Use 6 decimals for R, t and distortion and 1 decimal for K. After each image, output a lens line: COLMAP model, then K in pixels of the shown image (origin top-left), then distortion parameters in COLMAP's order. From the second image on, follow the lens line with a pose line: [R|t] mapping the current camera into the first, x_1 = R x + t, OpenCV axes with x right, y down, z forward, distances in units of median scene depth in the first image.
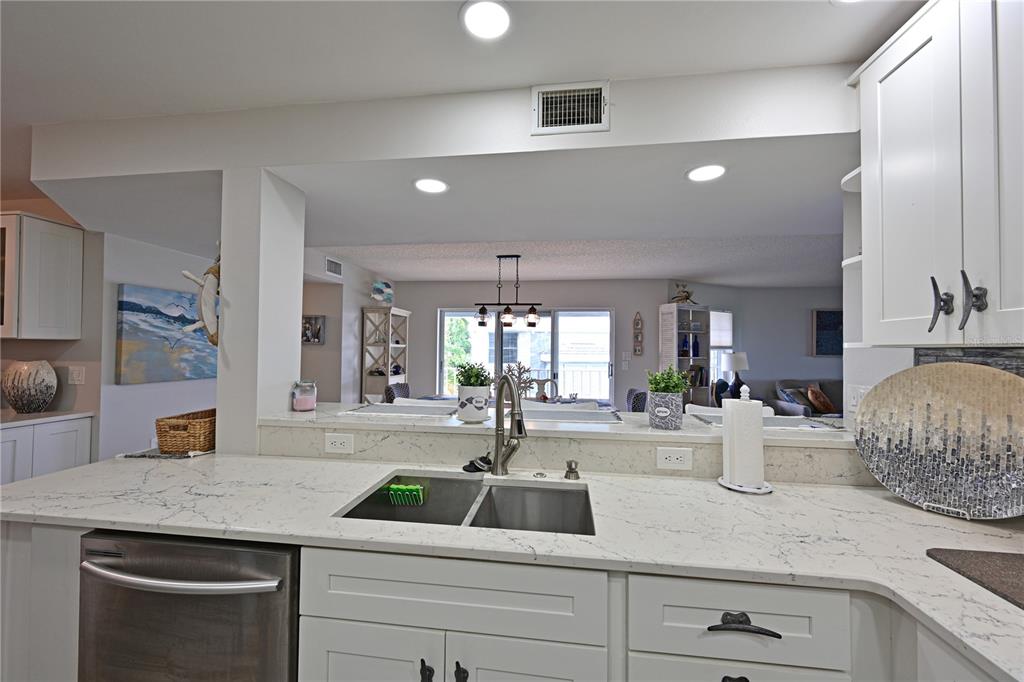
lens RADIAL K [[401.3, 0, 512.4], [0, 401.3, 343.1], [0, 0, 1]] dist [-0.001534, 0.000313]
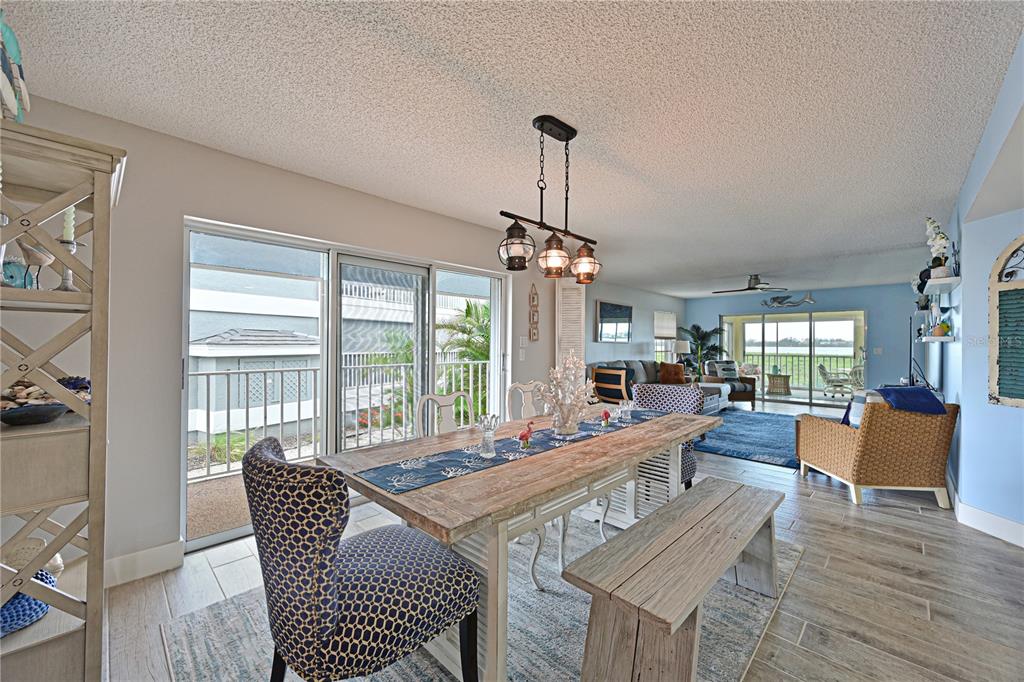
lens RADIAL K [[401.3, 0, 506.1], [0, 401.3, 342.3], [0, 0, 1]] dist [-0.001534, 0.000313]
pose [[0.601426, -0.010192, 0.798863, -0.414944], [-0.009575, 0.999755, 0.019964, 0.024077], [-0.798871, -0.019656, 0.601181, 0.767547]]
